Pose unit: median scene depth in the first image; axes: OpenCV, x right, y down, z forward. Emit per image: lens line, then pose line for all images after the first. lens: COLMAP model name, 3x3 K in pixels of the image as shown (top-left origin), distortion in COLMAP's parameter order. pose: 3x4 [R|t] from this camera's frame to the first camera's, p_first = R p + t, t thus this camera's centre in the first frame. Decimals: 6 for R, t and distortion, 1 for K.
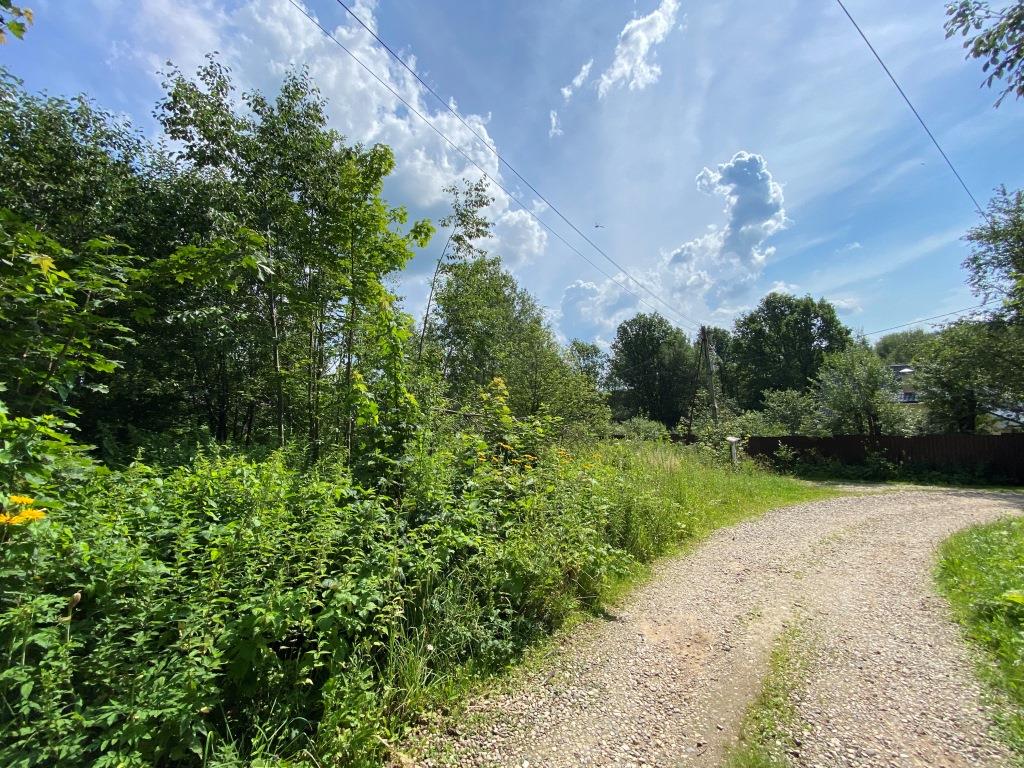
lens RADIAL K [[404.0, 0, 509.2], [0, 404.0, 383.7], [0, 0, 1]] dist [0.003031, -0.012885]
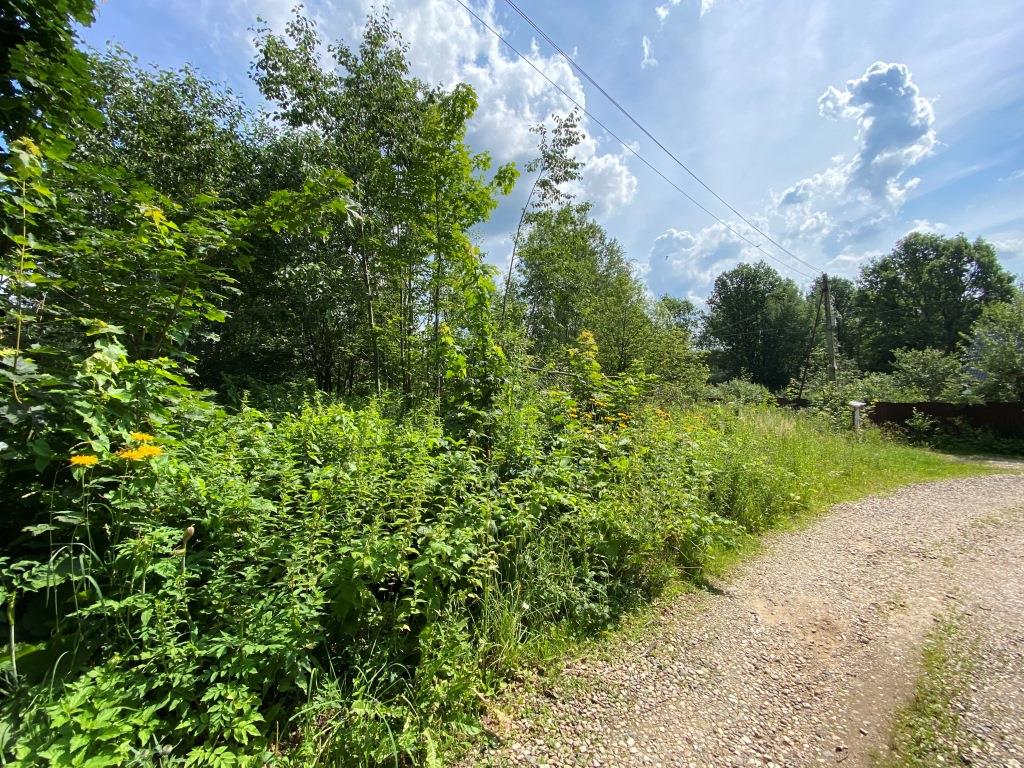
lens RADIAL K [[403.3, 0, 512.0], [0, 403.3, 384.0], [0, 0, 1]] dist [0.001310, -0.013082]
pose [[0.981329, 0.013739, -0.191847, -0.009581], [0.005077, 0.995248, 0.097242, 0.007804], [0.192271, -0.096400, 0.976596, 0.021835]]
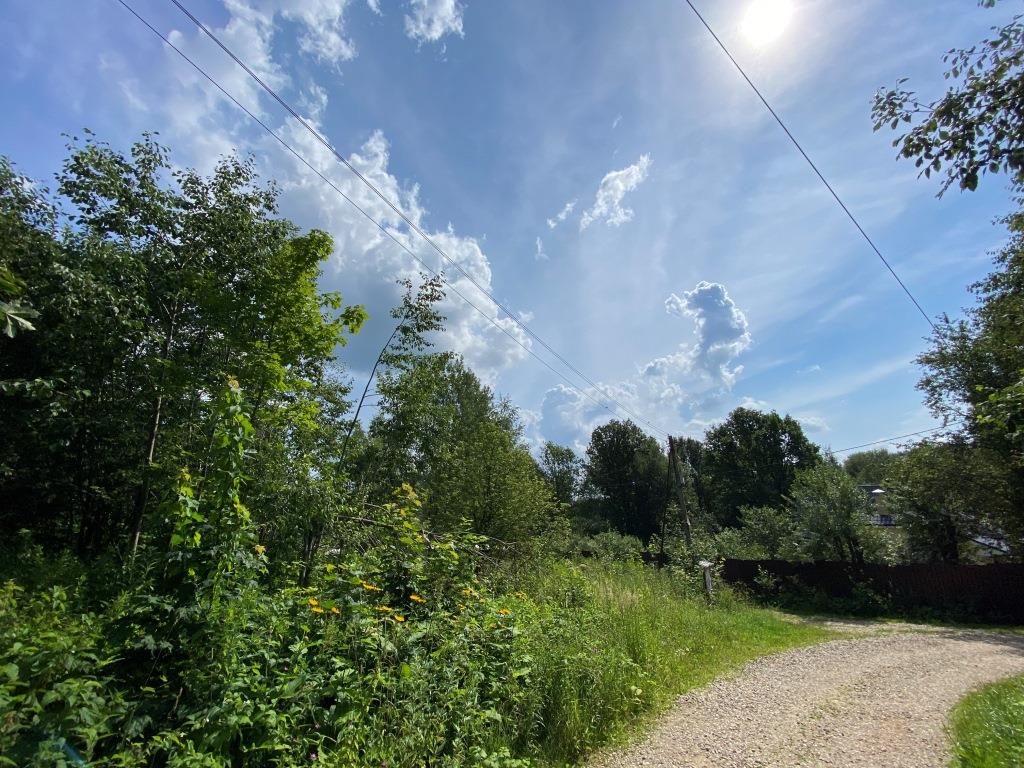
lens RADIAL K [[403.3, 0, 512.0], [0, 403.3, 384.0], [0, 0, 1]] dist [0.001310, -0.013082]
pose [[0.997400, 0.057847, 0.042965, 0.072490], [-0.045582, 0.968312, -0.245549, -0.010869], [-0.055808, 0.242952, 0.968432, 0.072650]]
